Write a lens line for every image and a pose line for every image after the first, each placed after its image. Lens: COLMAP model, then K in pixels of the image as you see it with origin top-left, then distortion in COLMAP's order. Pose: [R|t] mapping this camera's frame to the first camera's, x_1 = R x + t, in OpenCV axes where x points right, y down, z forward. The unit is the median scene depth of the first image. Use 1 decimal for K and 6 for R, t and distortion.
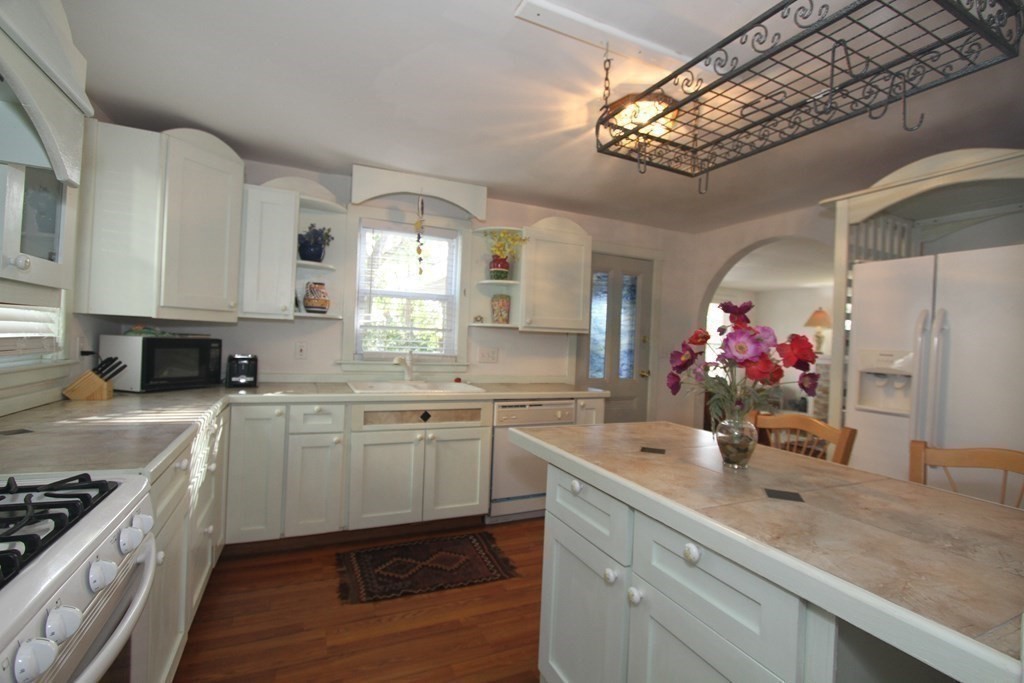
lens RADIAL K [[473.1, 0, 514.1], [0, 473.1, 340.0], [0, 0, 1]] dist [-0.016921, 0.000106]
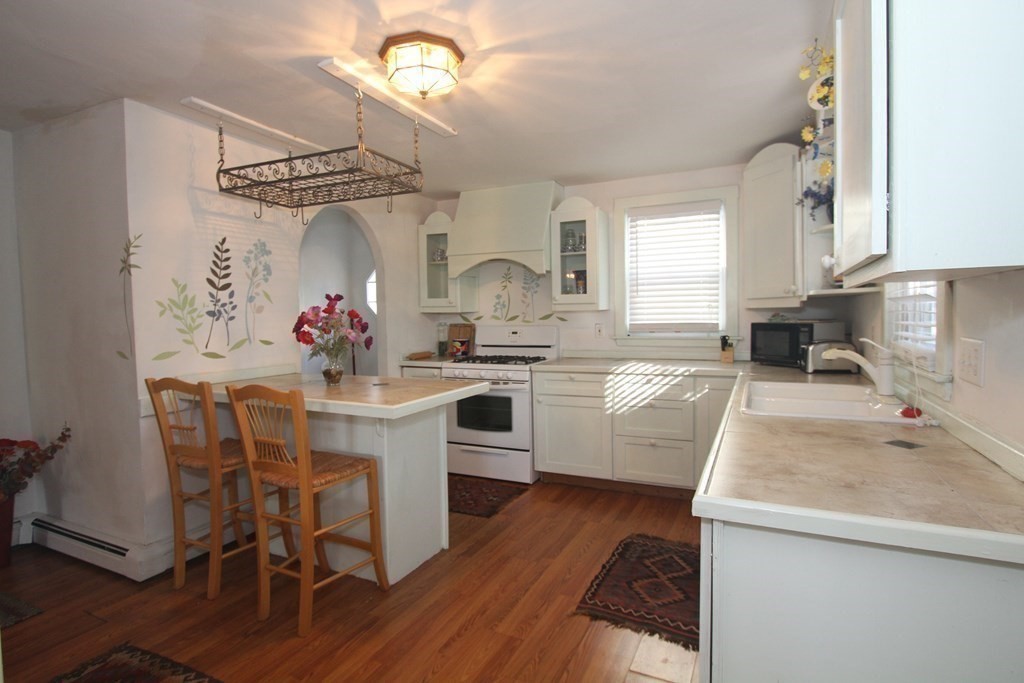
lens RADIAL K [[524.2, 0, 511.2], [0, 524.2, 335.8], [0, 0, 1]] dist [0.001433, 0.000061]
pose [[-0.768014, -0.014040, -0.640279, 0.719227], [-0.035334, 0.999166, 0.020474, 0.028953], [0.639457, 0.038348, -0.767870, 1.737263]]
